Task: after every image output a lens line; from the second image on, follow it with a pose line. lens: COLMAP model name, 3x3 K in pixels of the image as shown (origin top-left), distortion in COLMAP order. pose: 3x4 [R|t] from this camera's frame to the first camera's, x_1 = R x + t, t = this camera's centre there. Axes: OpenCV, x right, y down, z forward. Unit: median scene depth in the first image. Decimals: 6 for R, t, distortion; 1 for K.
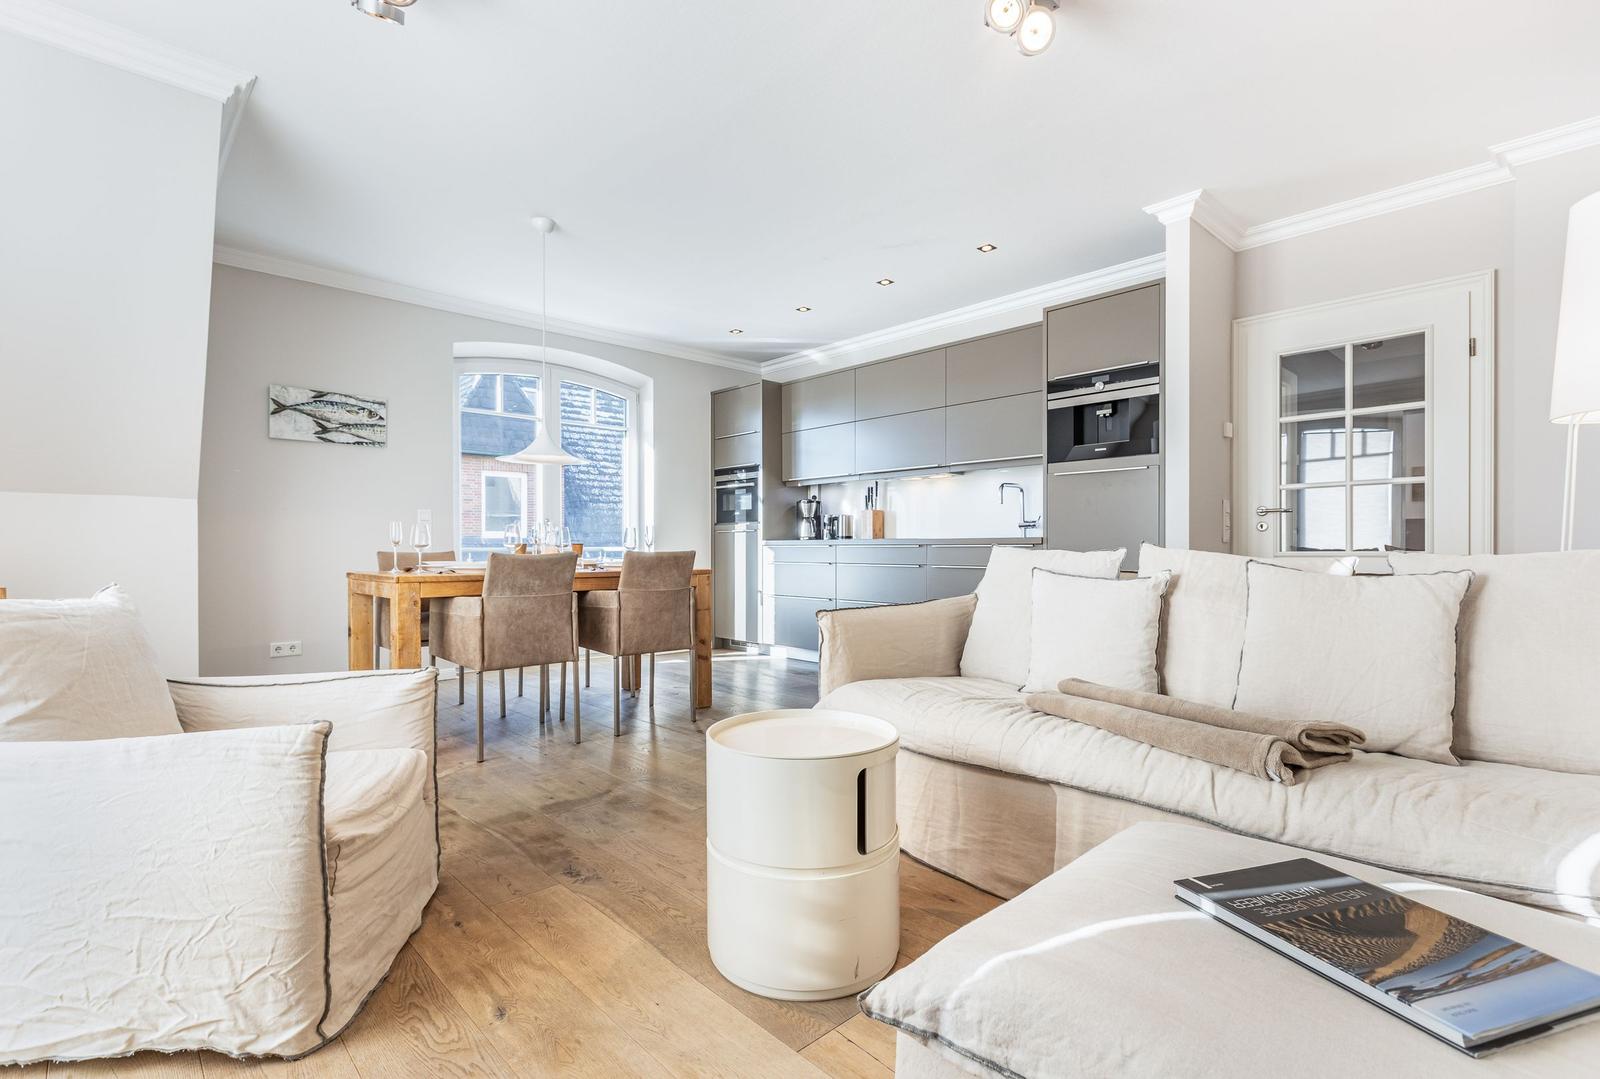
lens RADIAL K [[737.1, 0, 790.9], [0, 737.1, 548.4], [0, 0, 1]] dist [-0.001900, 0.000710]
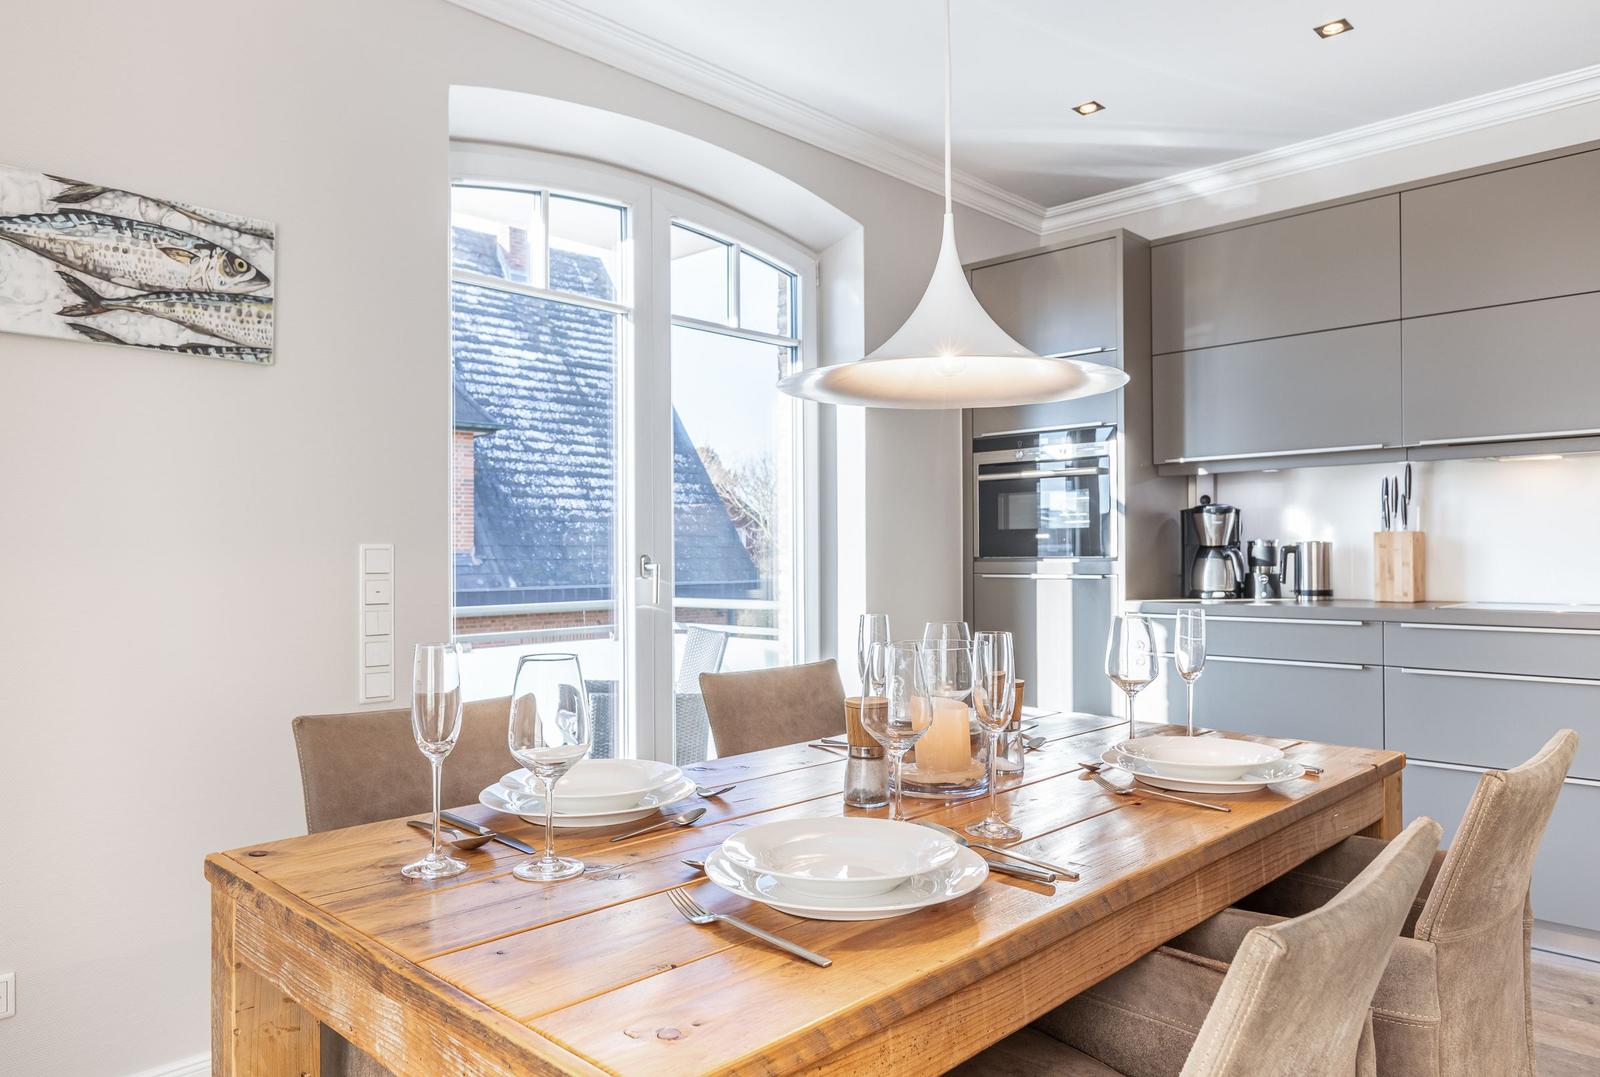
lens RADIAL K [[1066.7, 0, 801.4], [0, 1066.7, 545.6], [0, 0, 1]] dist [0.004921, -0.005383]
pose [[0.999182, -0.001324, 0.040421, -0.277816], [0.001861, 0.999910, -0.013259, -0.038727], [-0.040400, 0.013324, 0.999095, 0.423443]]
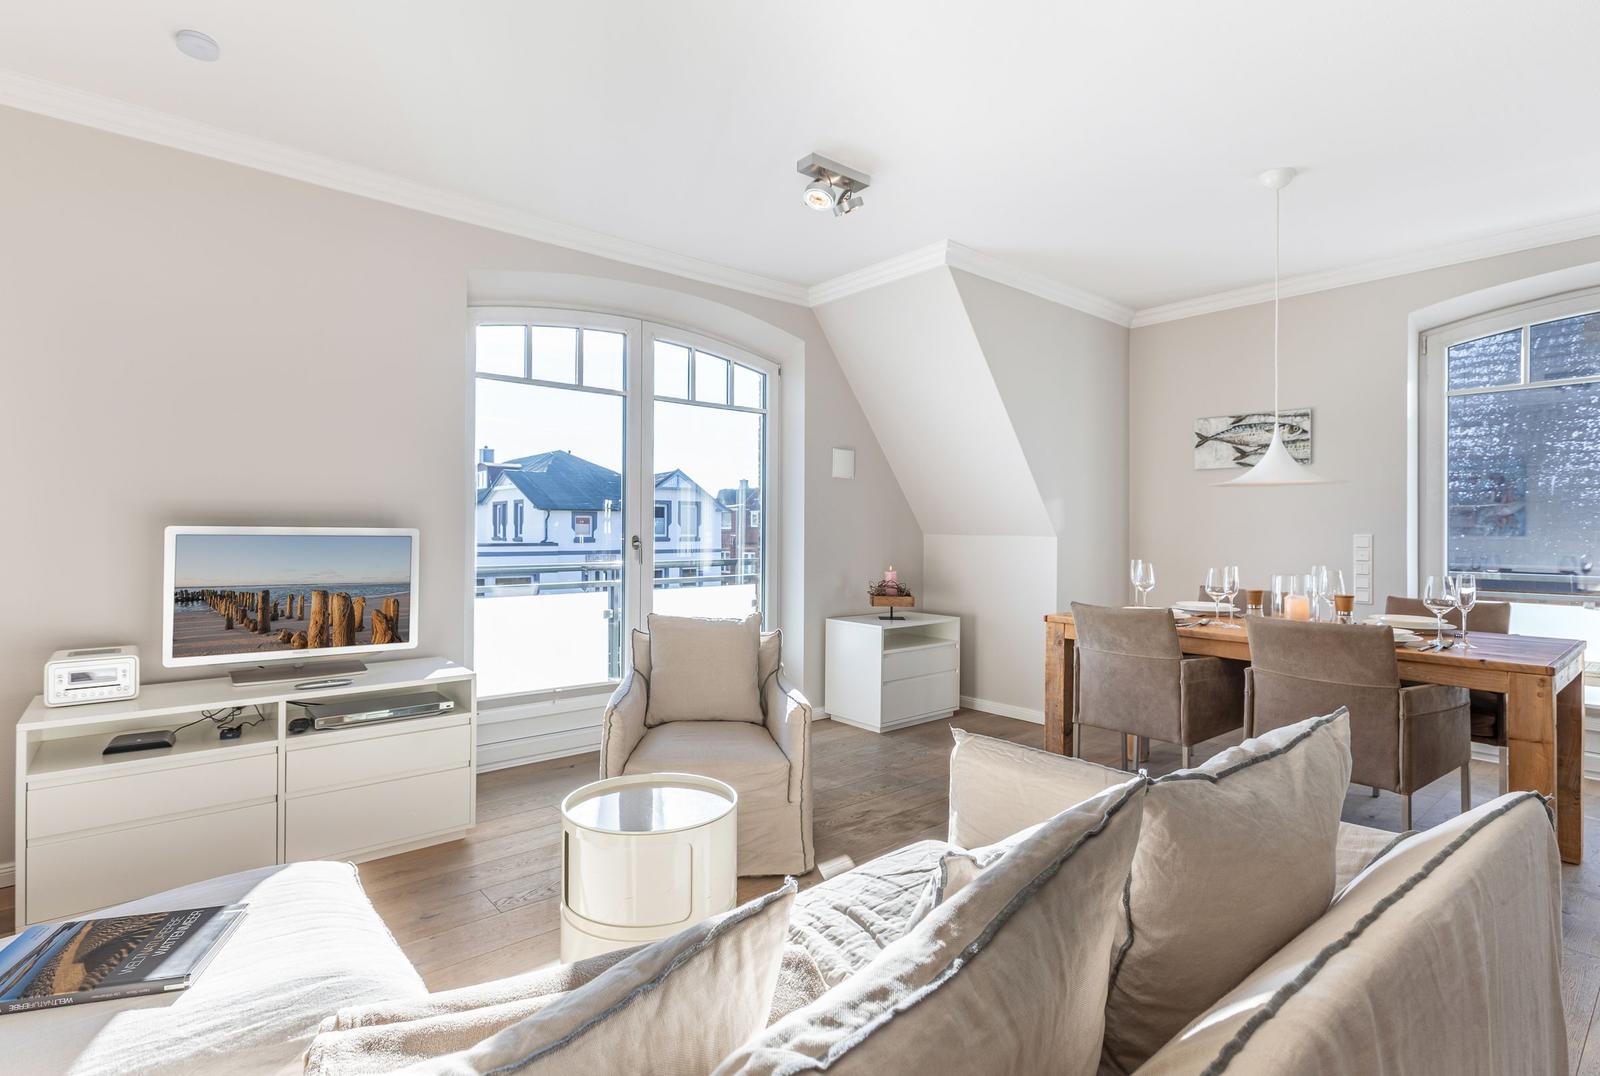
lens RADIAL K [[768.5, 0, 789.4], [0, 768.5, 531.6], [0, 0, 1]] dist [0.001277, -0.000278]
pose [[-0.043173, 0.005521, -0.999052, 0.335644], [-0.008276, 0.999948, 0.005883, -0.048402], [0.999033, 0.008522, -0.043125, 0.360379]]
